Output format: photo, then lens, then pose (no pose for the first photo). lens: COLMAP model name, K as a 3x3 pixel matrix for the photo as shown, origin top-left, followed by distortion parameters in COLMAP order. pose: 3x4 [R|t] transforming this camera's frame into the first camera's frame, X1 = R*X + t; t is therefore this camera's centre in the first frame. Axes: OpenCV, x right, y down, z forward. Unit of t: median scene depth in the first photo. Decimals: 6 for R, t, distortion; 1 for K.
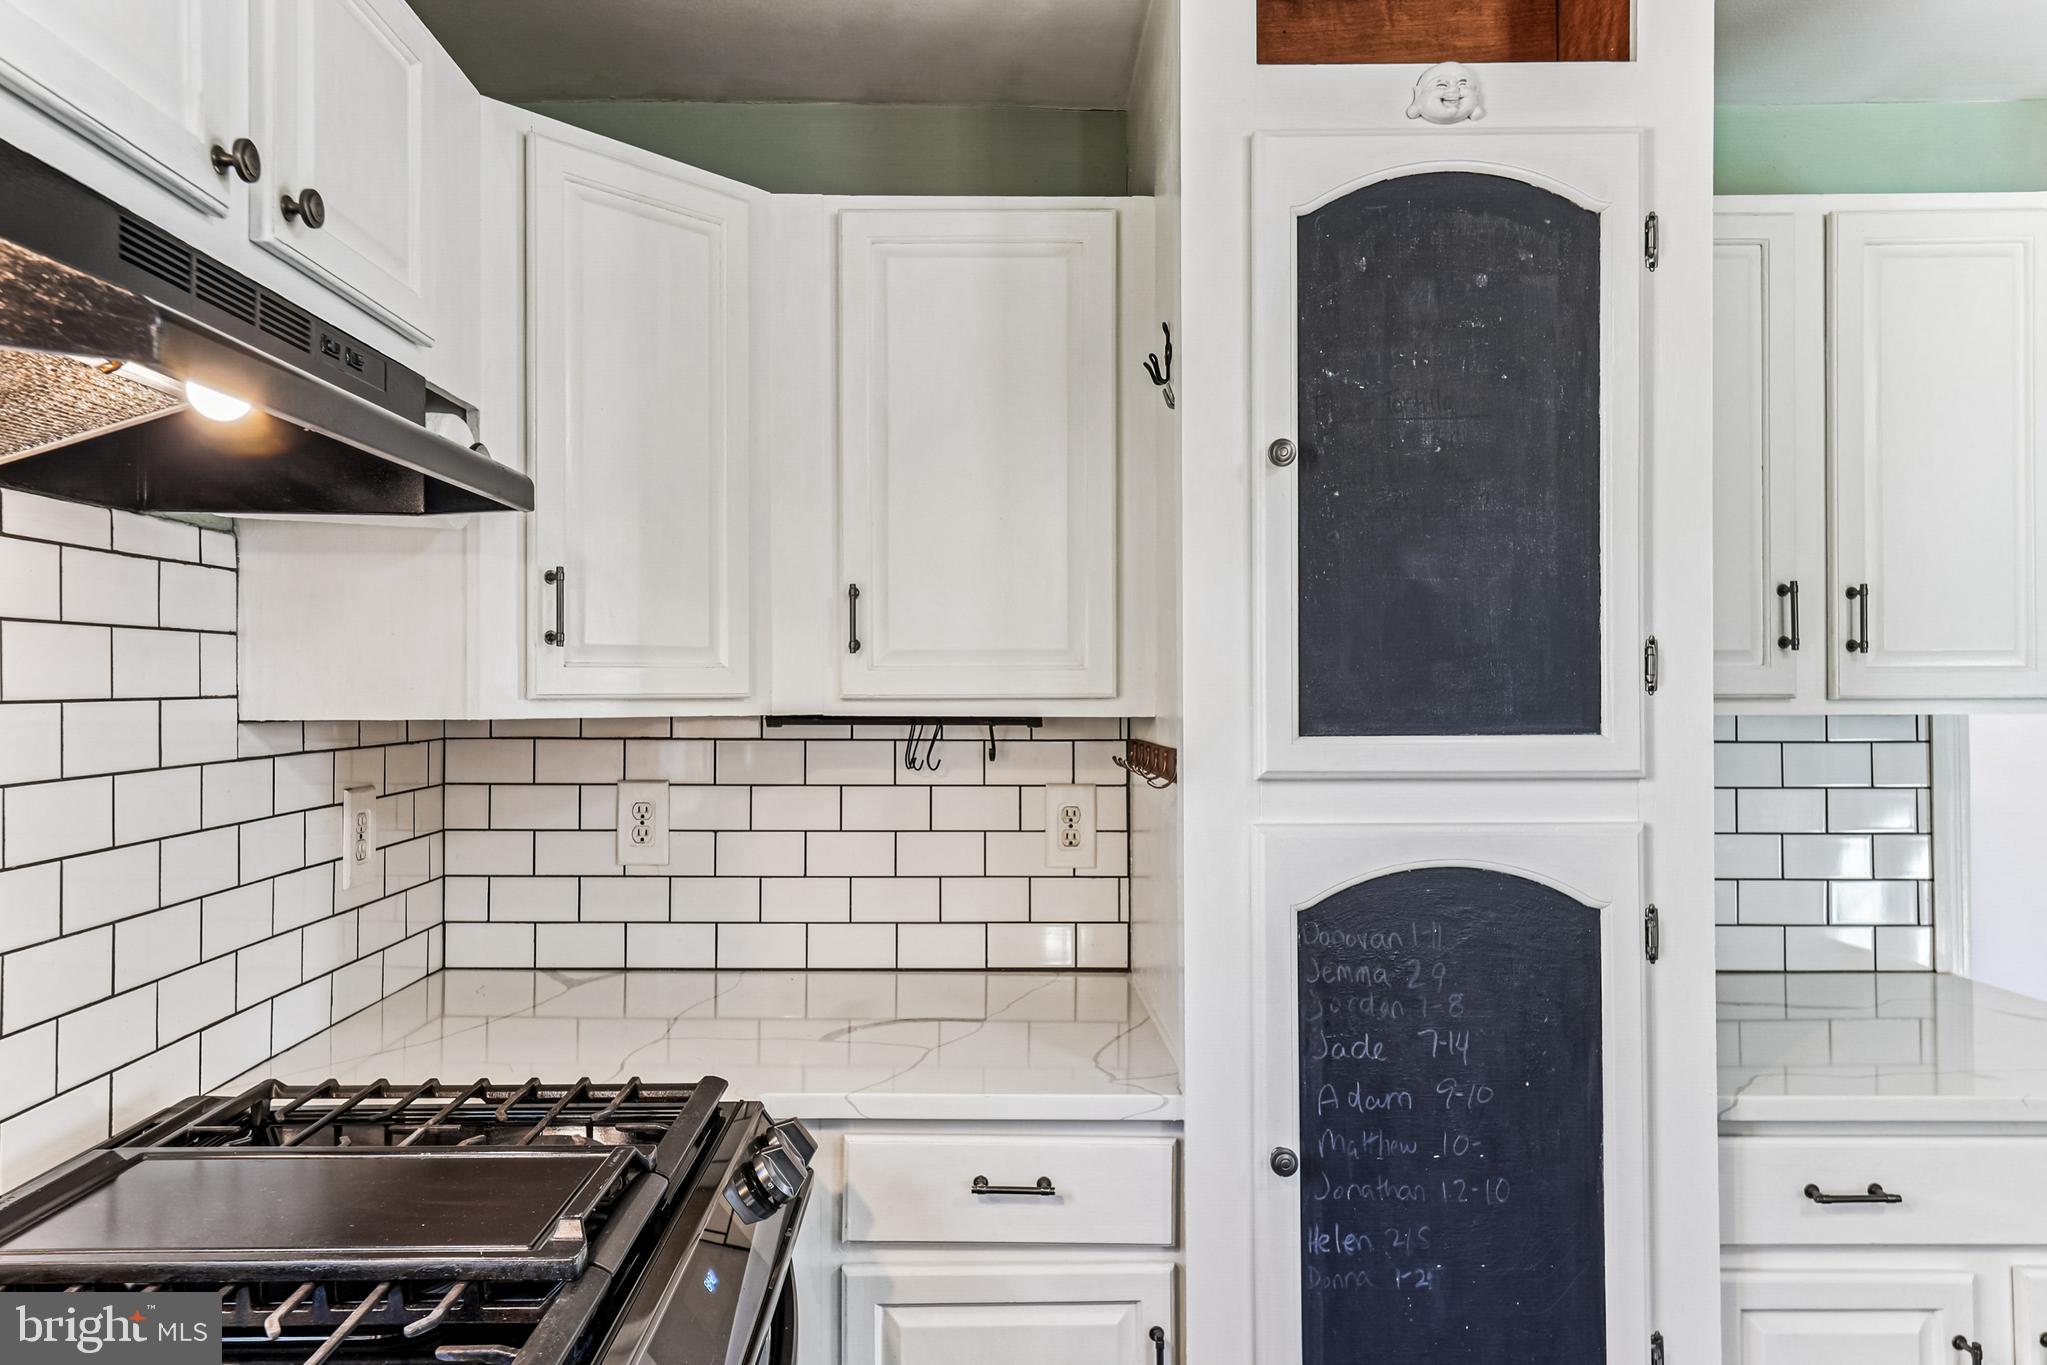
lens RADIAL K [[1331.4, 0, 1021.2], [0, 1331.4, 684.9], [0, 0, 1]] dist [0.011061, 0.001953]
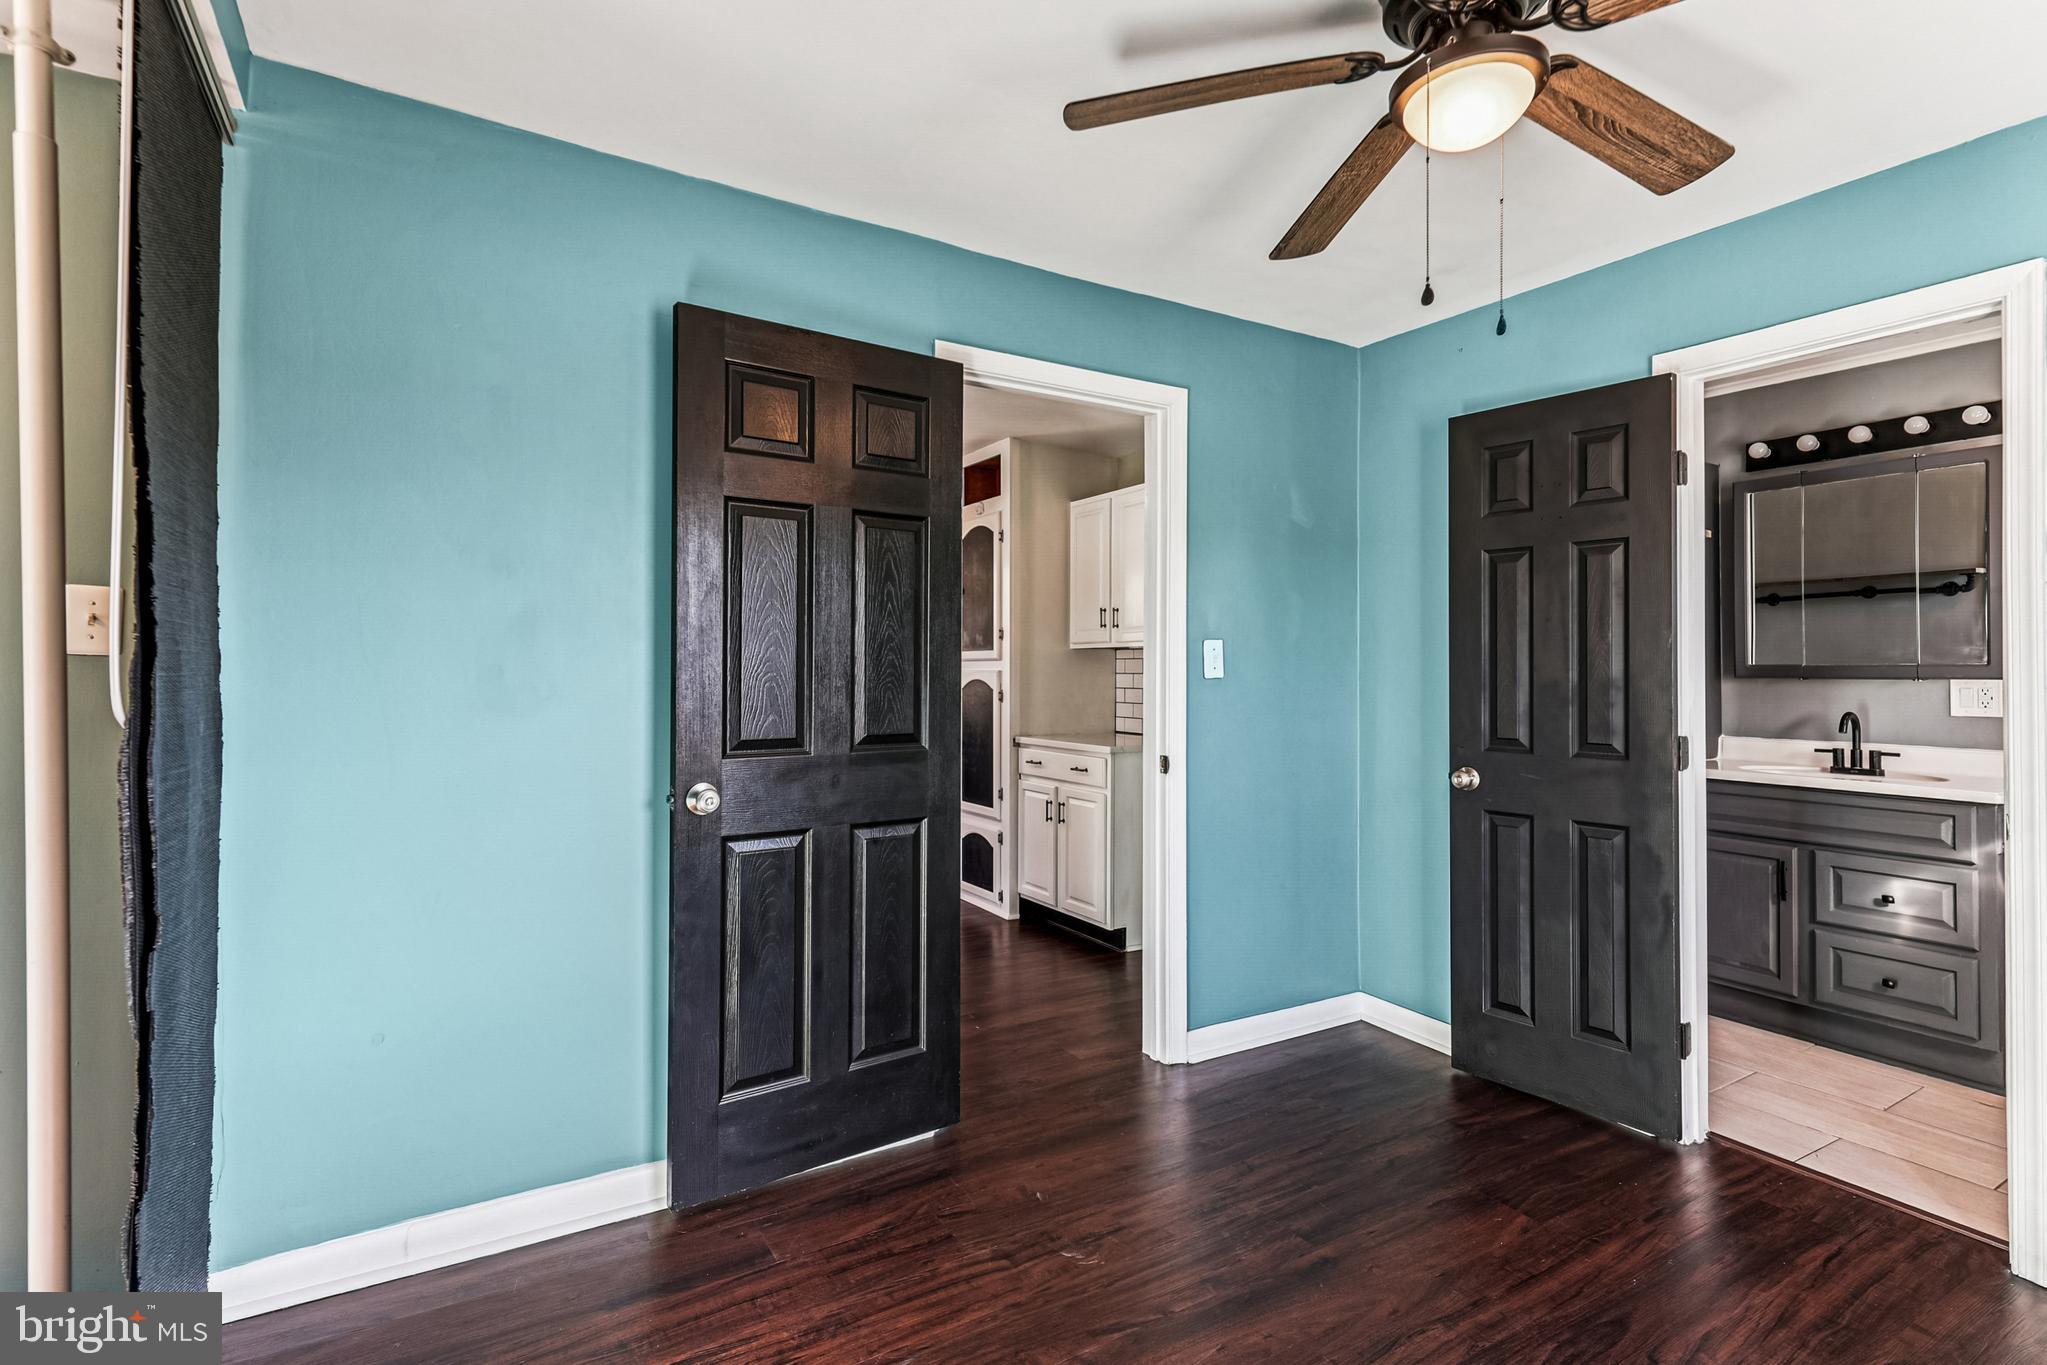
lens RADIAL K [[985.0, 0, 1006.3], [0, 985.0, 665.6], [0, 0, 1]] dist [0.005807, 0.001475]
pose [[0.529553, 0.002987, -0.848271, 3.152681], [-0.006668, 0.999978, -0.000641, 0.088212], [0.848250, 0.005996, 0.529562, -0.670697]]
